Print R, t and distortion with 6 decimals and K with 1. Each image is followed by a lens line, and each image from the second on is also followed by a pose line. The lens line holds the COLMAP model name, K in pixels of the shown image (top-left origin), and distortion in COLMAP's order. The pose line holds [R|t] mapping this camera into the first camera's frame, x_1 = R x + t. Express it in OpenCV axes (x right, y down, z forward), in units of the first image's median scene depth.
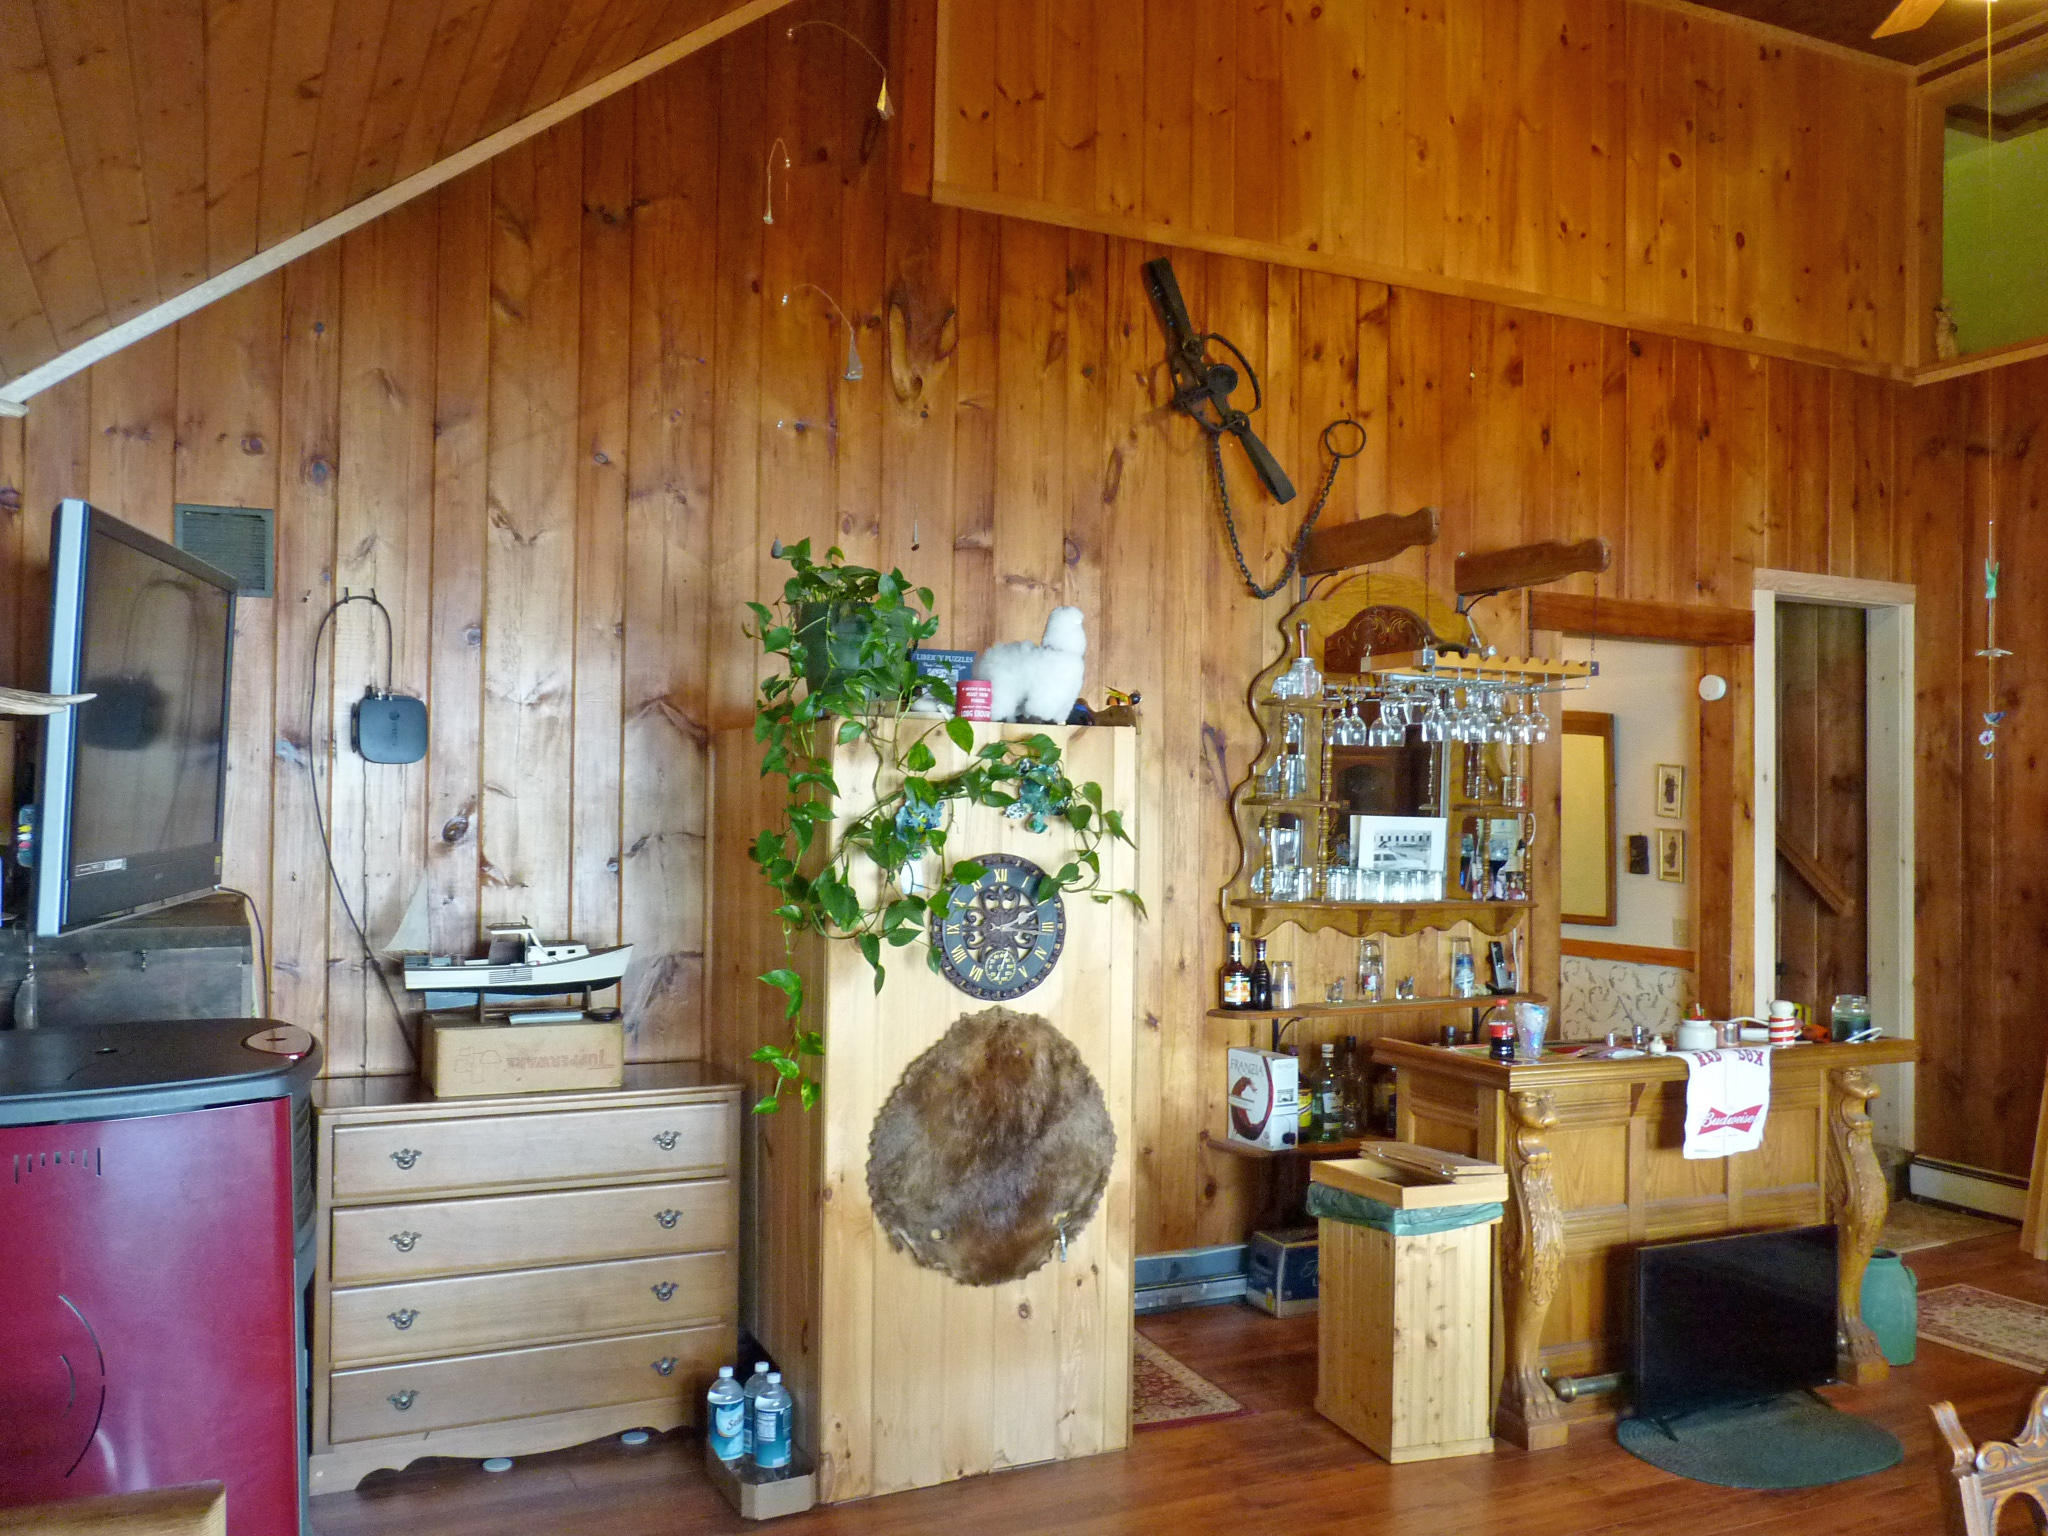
lens RADIAL K [[1635.5, 0, 1025.0], [0, 1635.5, 791.5], [0, 0, 1]] dist [-0.021633, 0.004564]
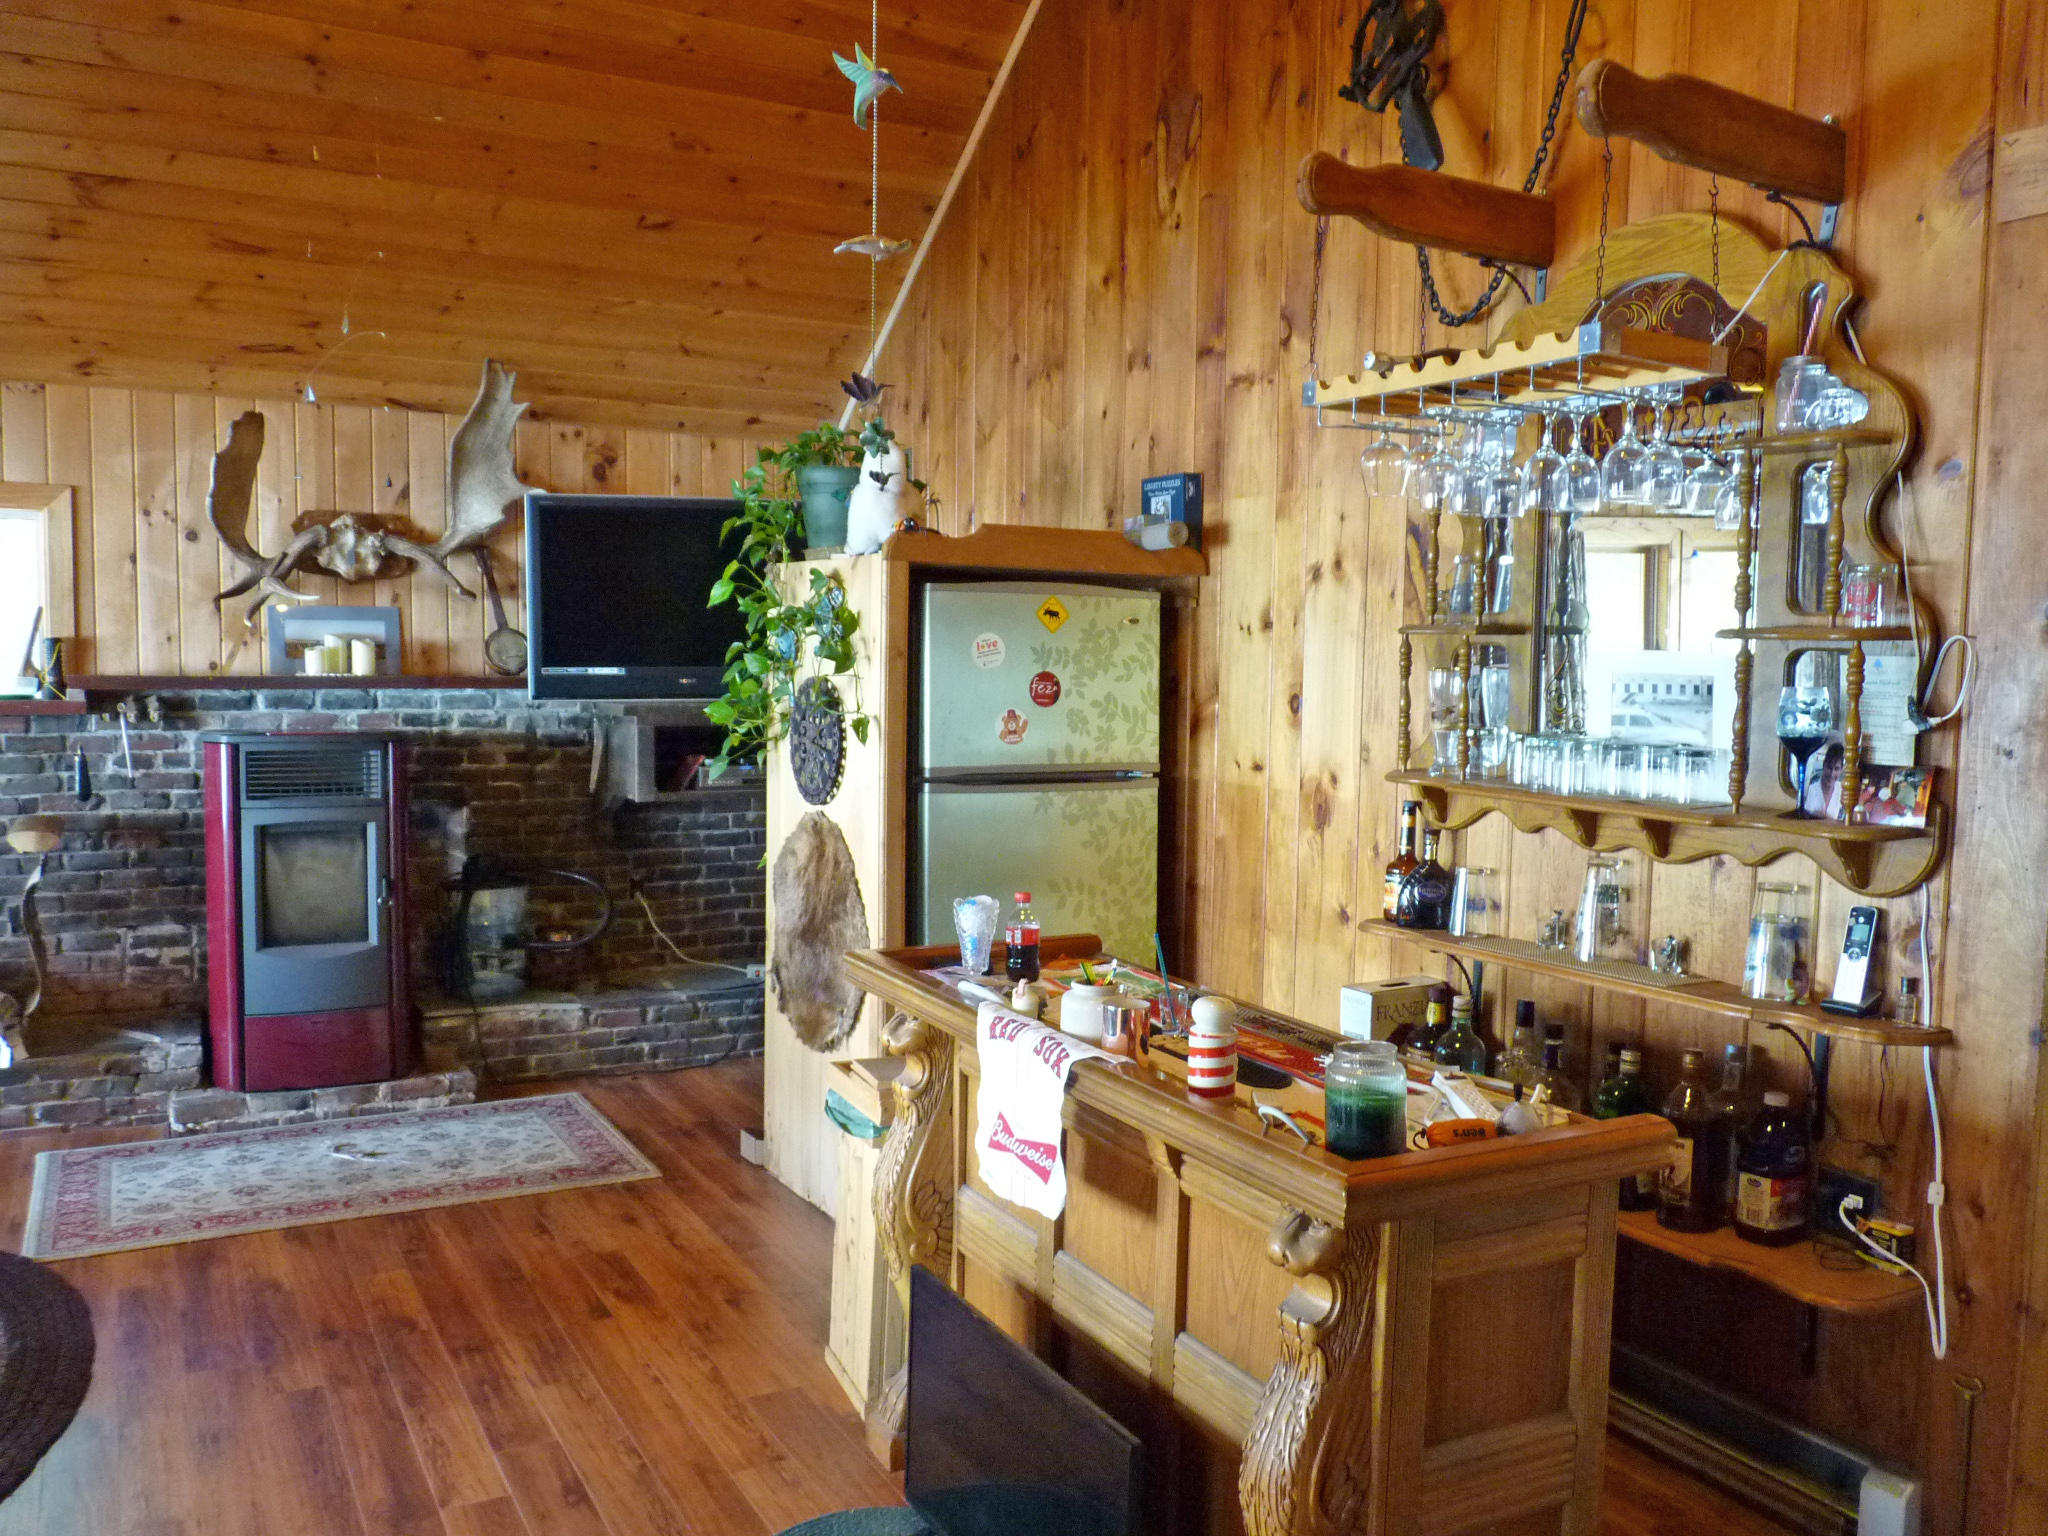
lens RADIAL K [[1635.5, 0, 1025.0], [0, 1635.5, 791.5], [0, 0, 1]] dist [-0.021633, 0.004564]
pose [[0.055939, 0.071451, -0.995874, 0.836453], [-0.005599, 0.997443, 0.071249, 0.027151], [0.998419, 0.001591, 0.056196, 0.803340]]
